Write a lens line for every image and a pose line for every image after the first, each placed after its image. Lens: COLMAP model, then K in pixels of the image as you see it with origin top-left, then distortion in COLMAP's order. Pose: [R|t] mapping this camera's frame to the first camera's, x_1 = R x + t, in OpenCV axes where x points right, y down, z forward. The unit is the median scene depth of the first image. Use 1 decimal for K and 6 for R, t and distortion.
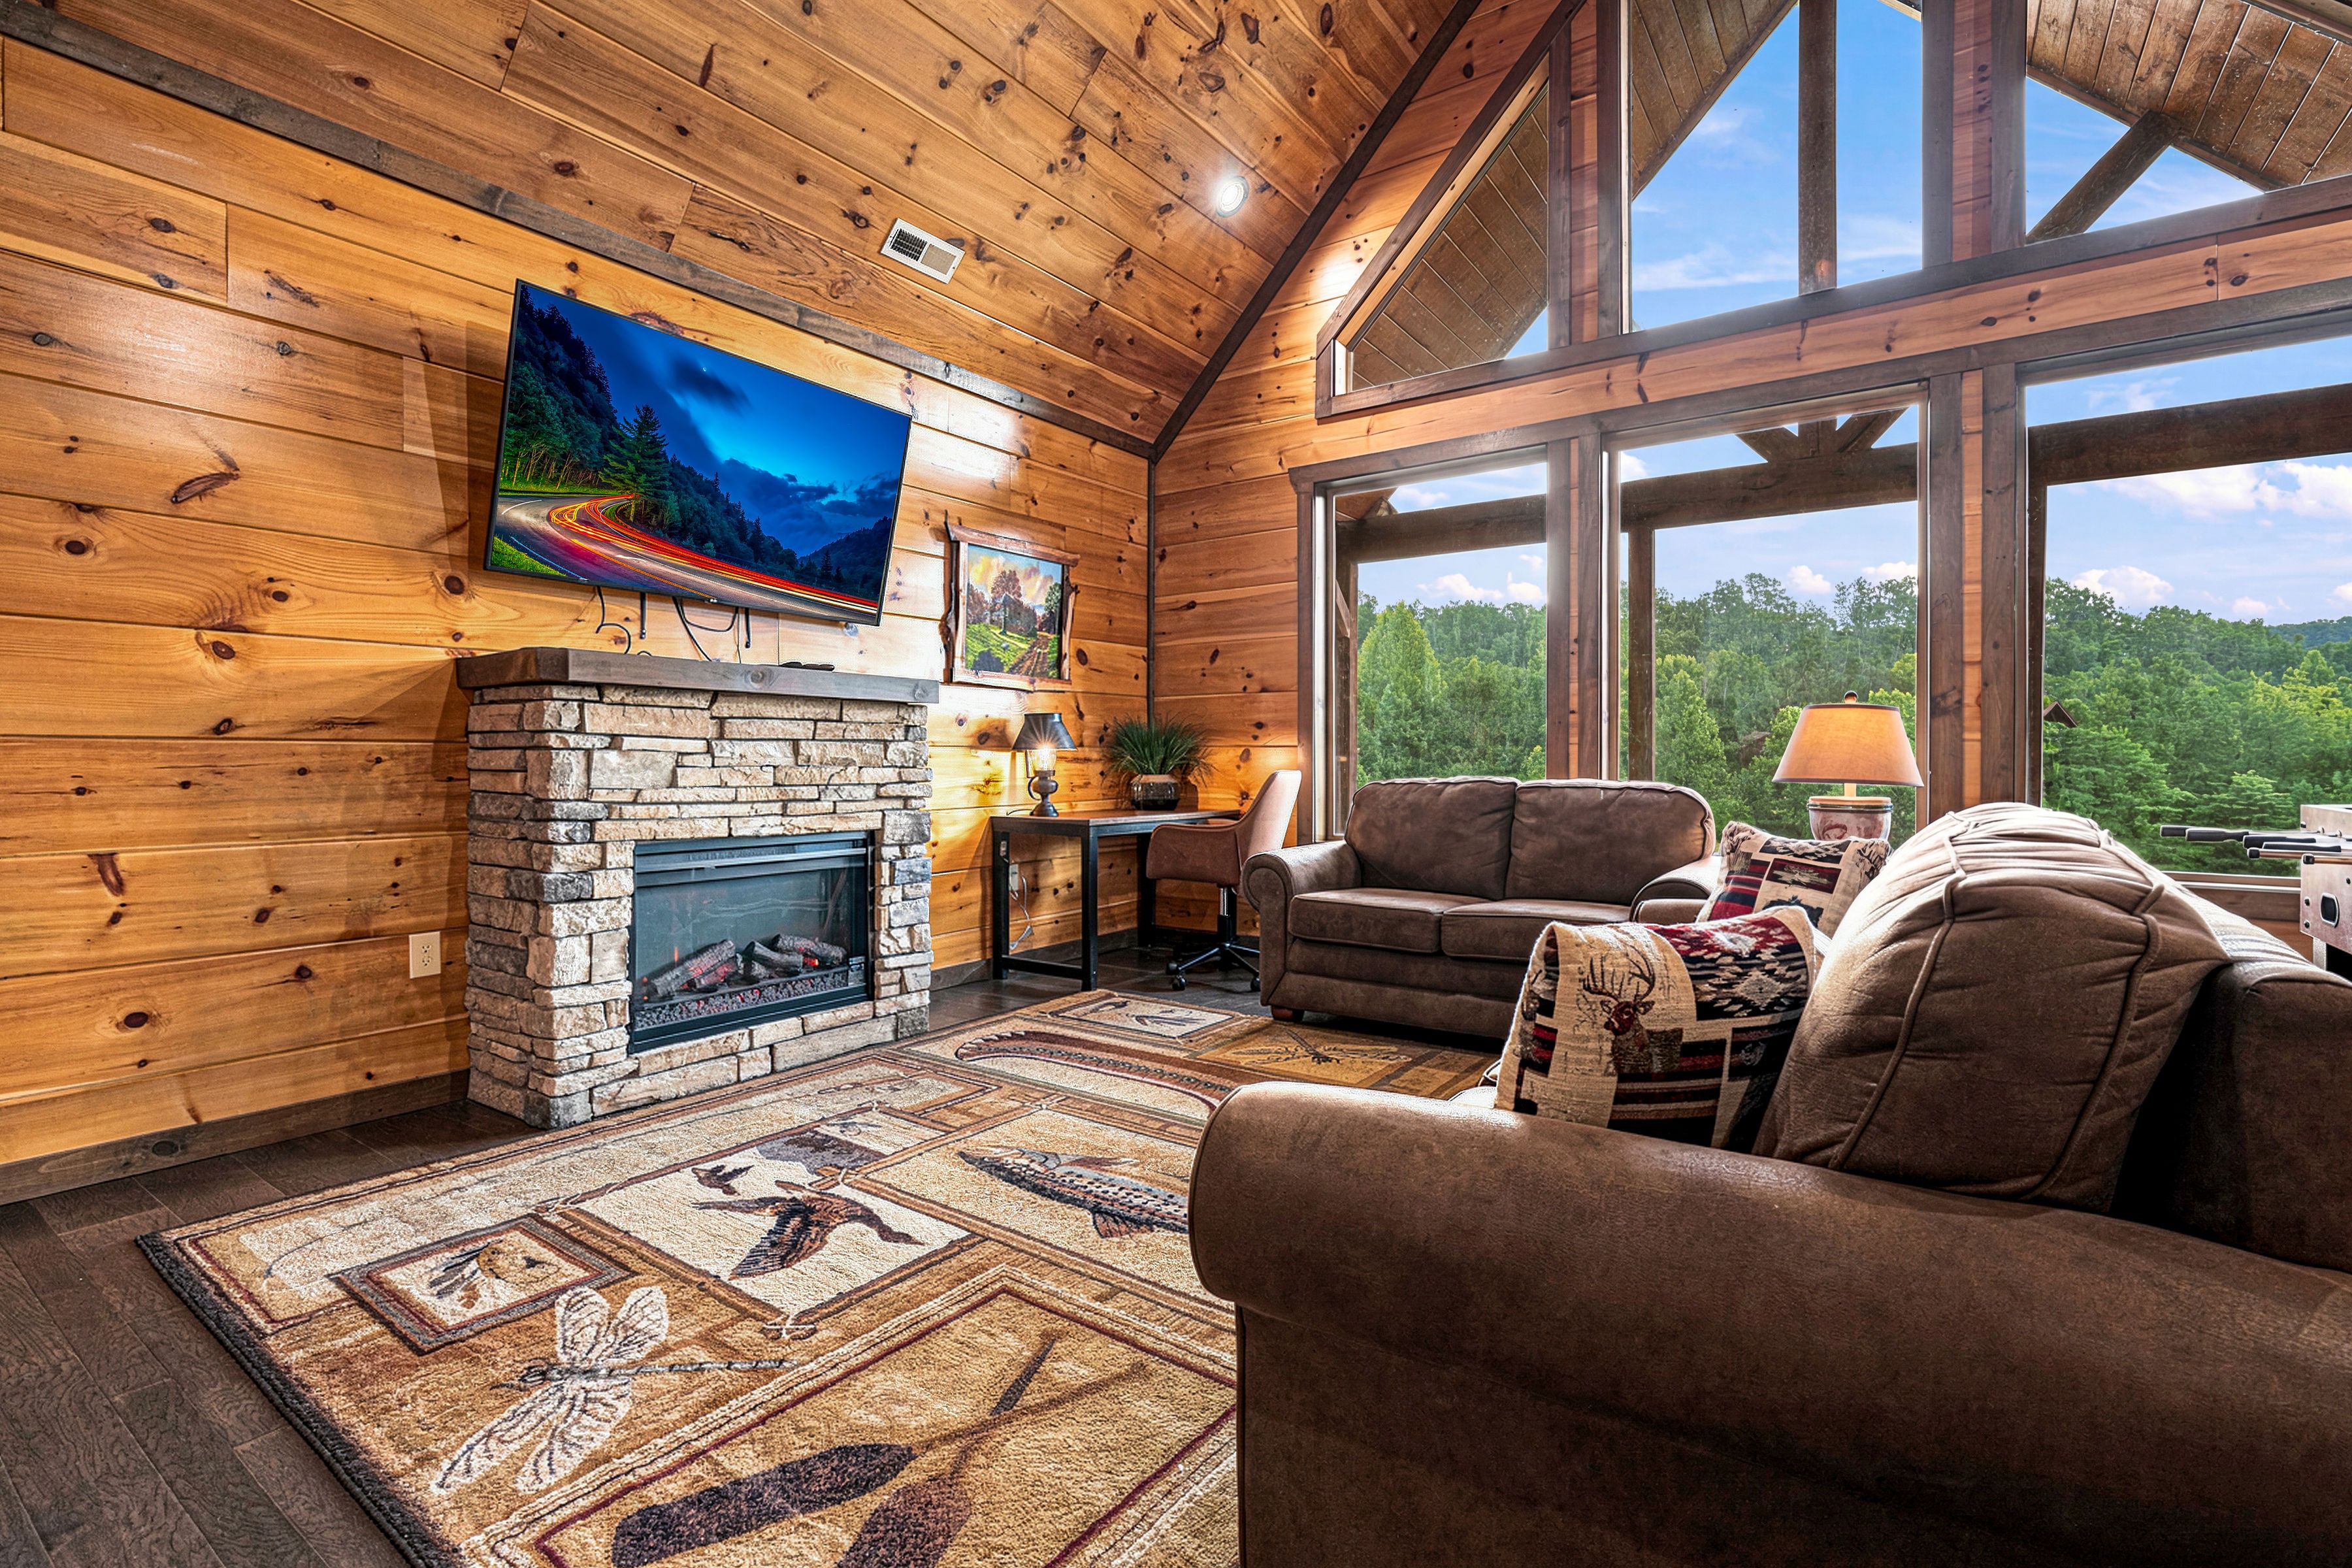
lens RADIAL K [[1077.0, 0, 1171.1], [0, 1077.0, 740.5], [0, 0, 1]] dist [0.001766, 0.000416]
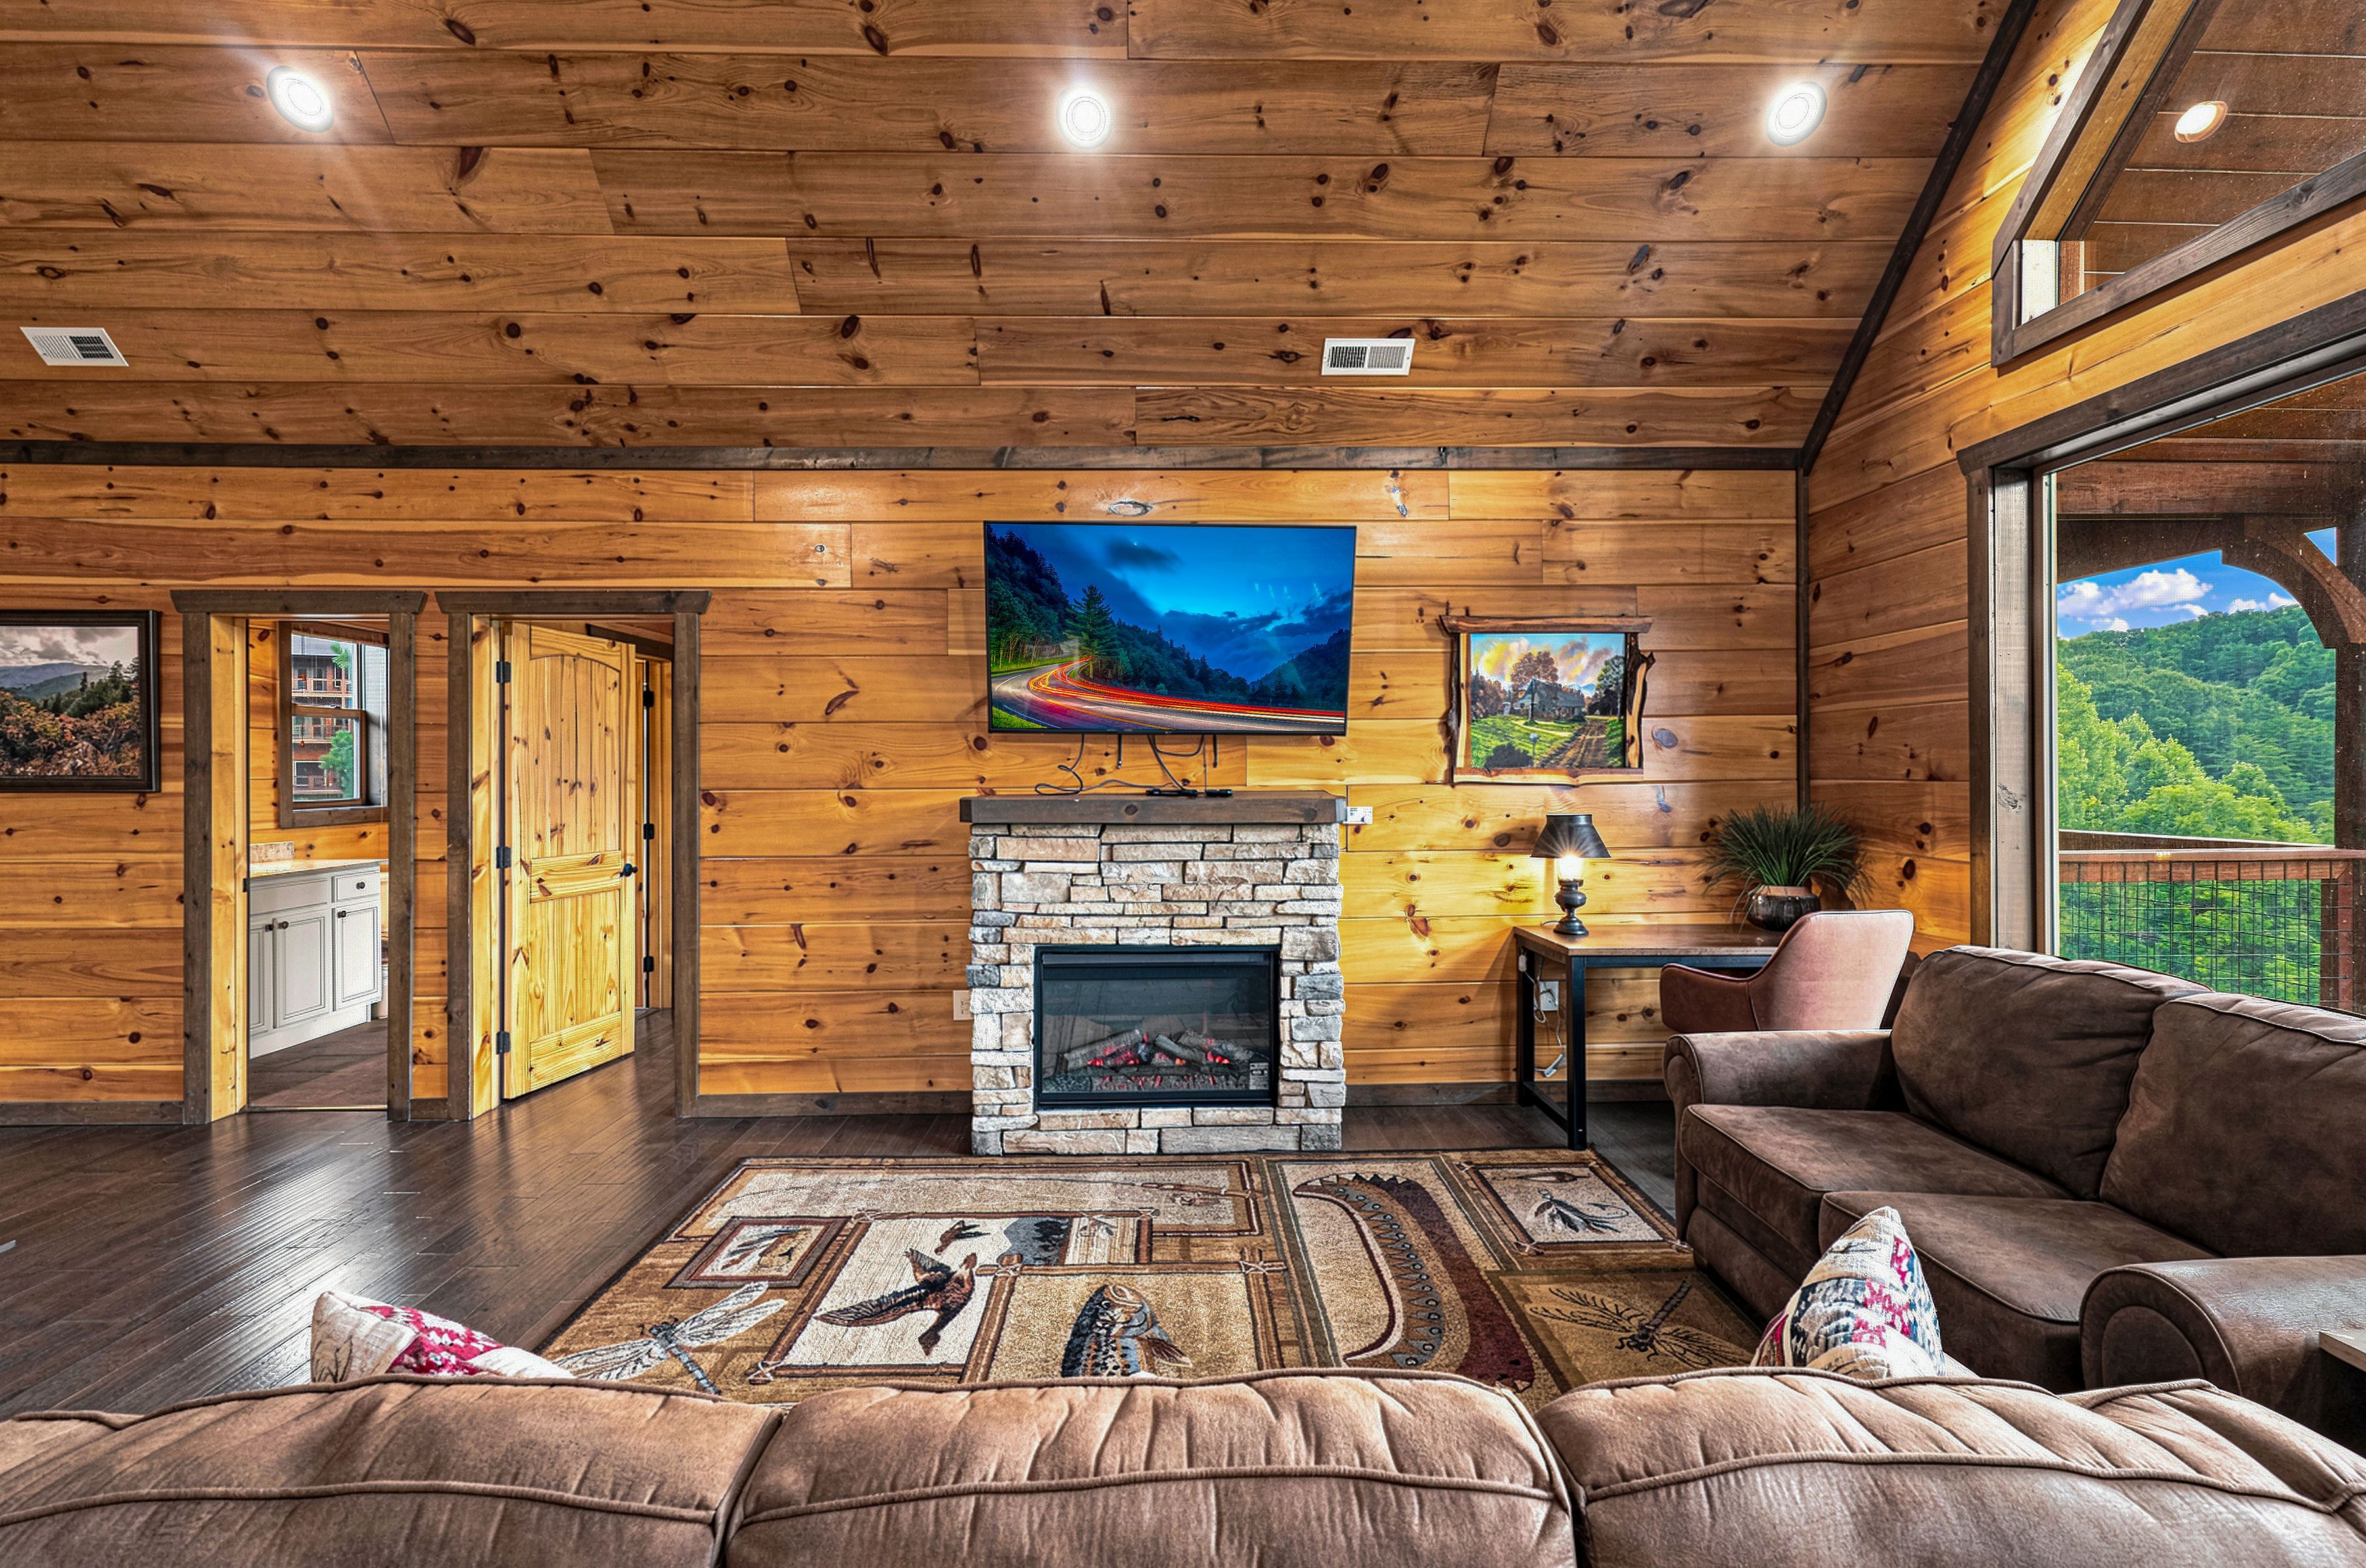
lens RADIAL K [[1073.2, 0, 1195.3], [0, 1073.2, 756.6], [0, 0, 1]] dist [-0.000423, 0.000885]
pose [[0.614537, -0.011668, -0.788802, 0.541517], [0.017012, 0.999854, -0.001536, -0.107314], [0.788705, -0.012475, 0.614646, 0.325158]]
